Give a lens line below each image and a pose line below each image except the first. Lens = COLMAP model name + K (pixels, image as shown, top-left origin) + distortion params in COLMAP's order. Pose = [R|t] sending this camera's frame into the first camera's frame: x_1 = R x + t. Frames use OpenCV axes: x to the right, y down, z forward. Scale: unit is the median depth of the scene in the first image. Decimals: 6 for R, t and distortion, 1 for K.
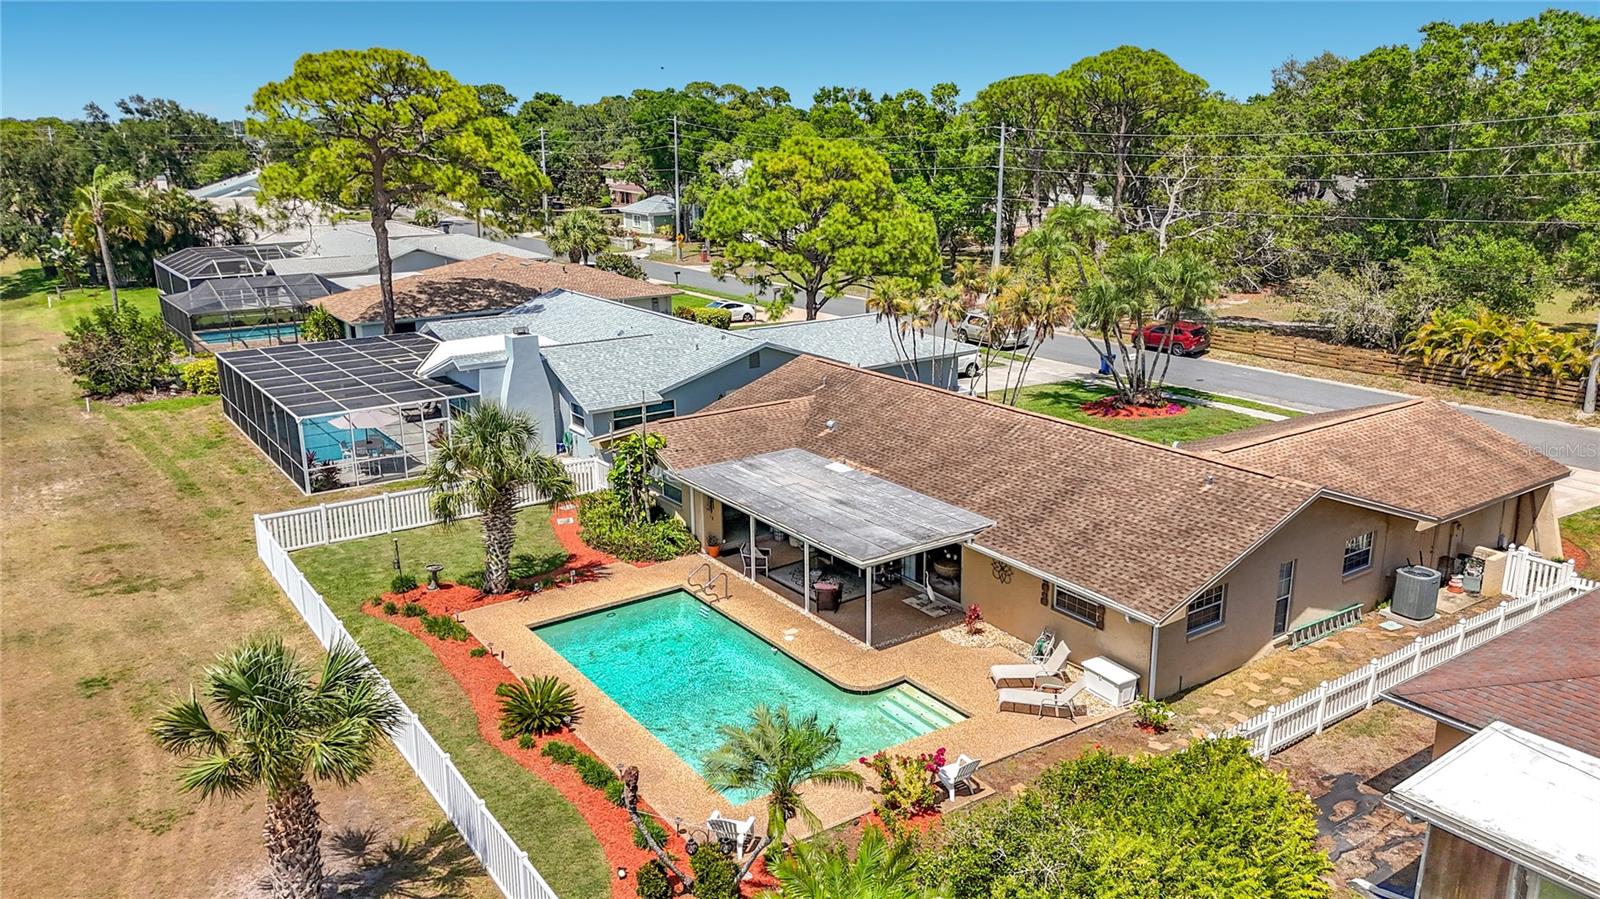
lens RADIAL K [[1182.9, 0, 799.2], [0, 1182.9, 415.9], [0, 0, 1]] dist [0.067194, -0.112284]
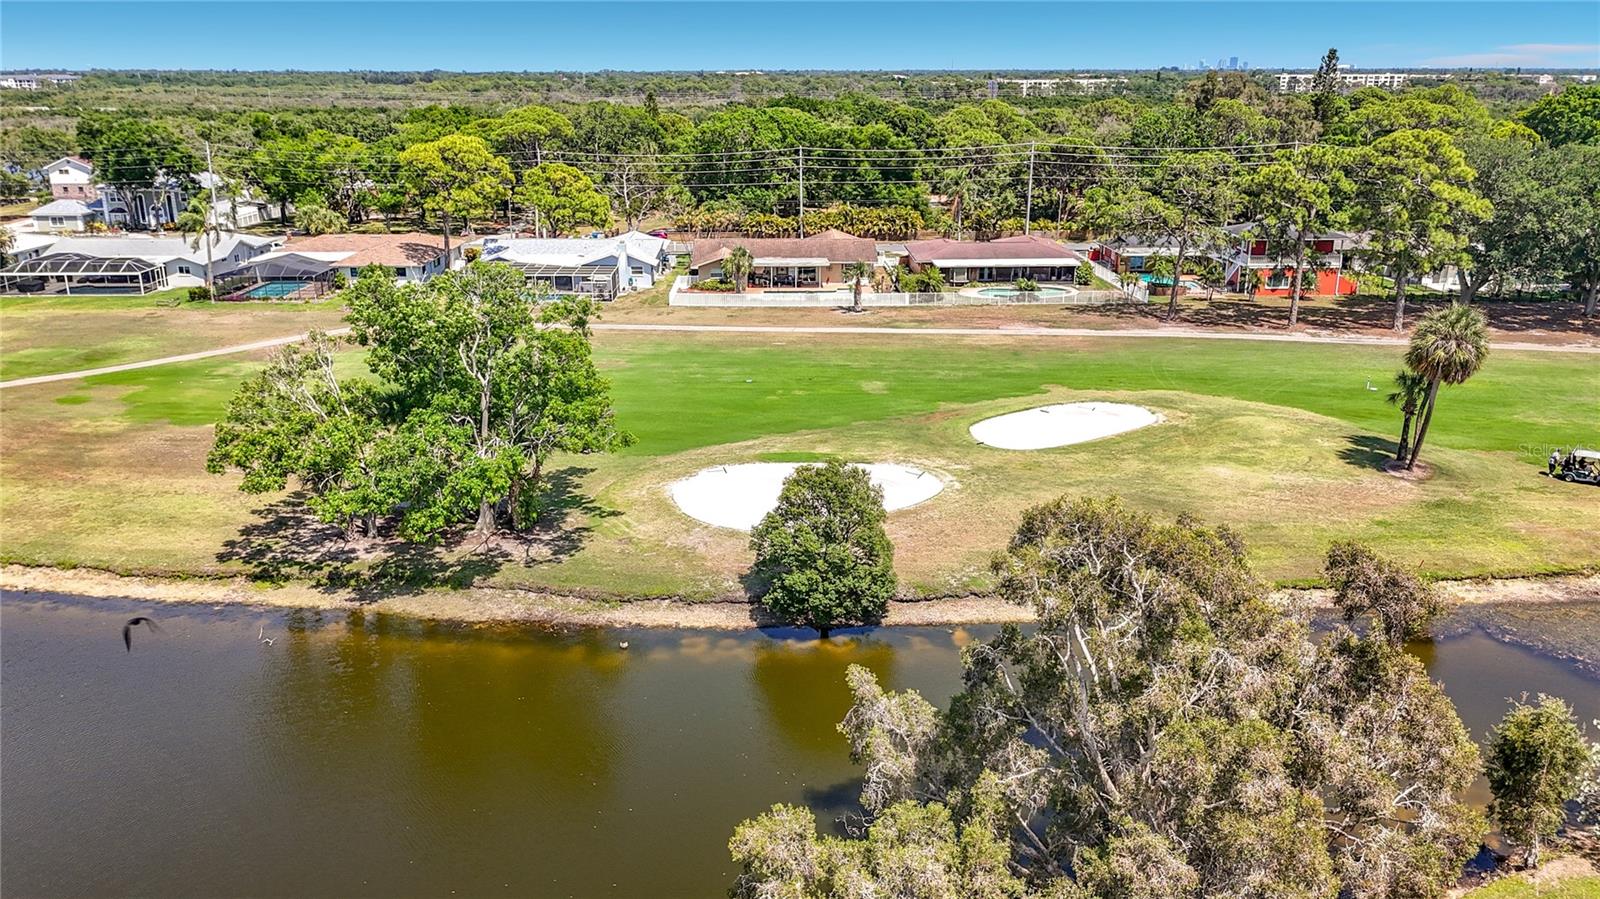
lens RADIAL K [[1182.9, 0, 799.2], [0, 1182.9, 415.9], [0, 0, 1]] dist [0.067194, -0.112284]
pose [[0.545817, -0.216100, 0.809558, -3.297023], [0.191873, 0.972732, 0.130293, 0.064282], [-0.815640, 0.084216, 0.572398, -1.297647]]
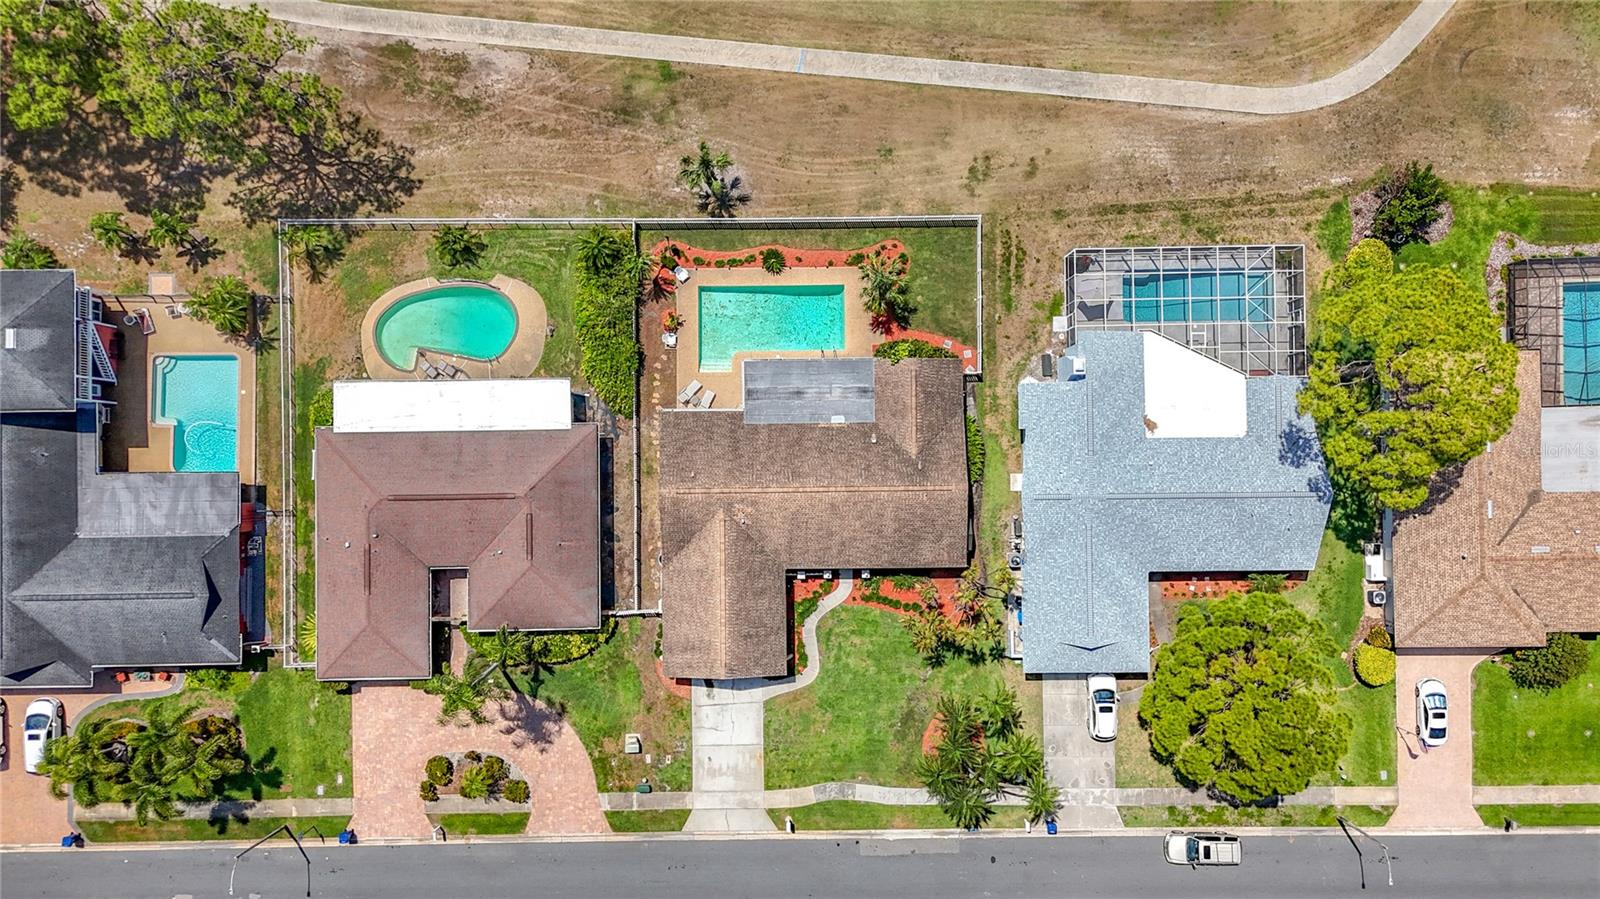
lens RADIAL K [[1167.6, 0, 800.0], [0, 1167.6, 449.5], [0, 0, 1]] dist [0.063915, -0.113779]
pose [[-0.556911, 0.830398, 0.016995, 0.091800], [-0.190478, -0.147608, 0.970531, -2.330151], [0.808436, 0.537262, 0.240377, 0.436233]]
